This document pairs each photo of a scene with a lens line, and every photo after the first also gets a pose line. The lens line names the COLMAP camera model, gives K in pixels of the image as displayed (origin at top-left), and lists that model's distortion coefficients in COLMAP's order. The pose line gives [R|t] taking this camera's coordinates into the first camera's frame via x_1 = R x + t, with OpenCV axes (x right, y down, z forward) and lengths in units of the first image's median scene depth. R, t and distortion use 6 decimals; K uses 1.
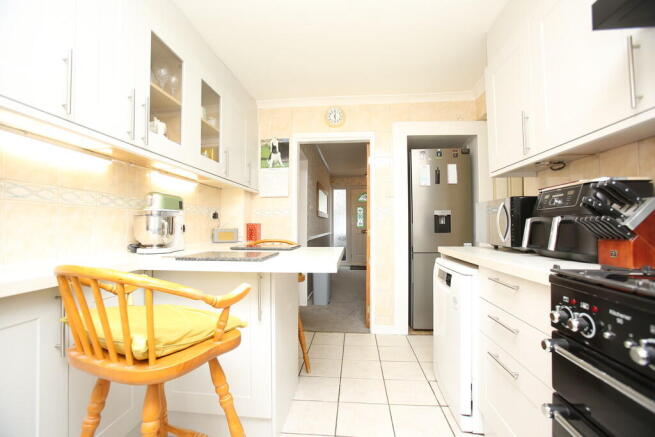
lens RADIAL K [[295.3, 0, 327.3], [0, 295.3, 220.1], [0, 0, 1]] dist [-0.046994, 0.001343]
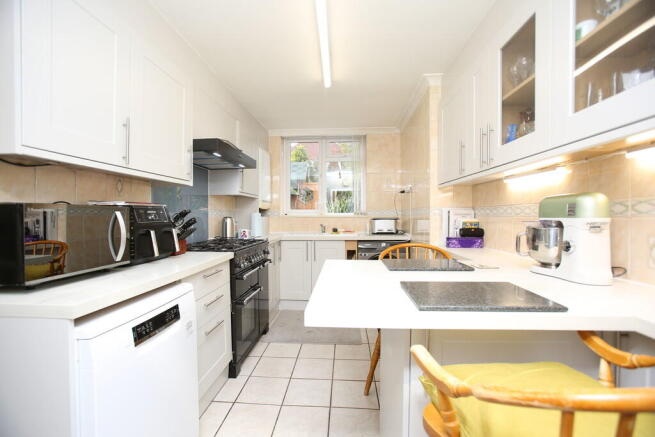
lens RADIAL K [[295.3, 0, 327.5], [0, 295.3, 222.1], [0, 0, 1]] dist [-0.046994, 0.001343]
pose [[-0.999693, -0.008609, -0.023214, 0.025787], [-0.008004, 0.999630, -0.025995, -0.015362], [0.023429, -0.025801, -0.999392, 1.944546]]
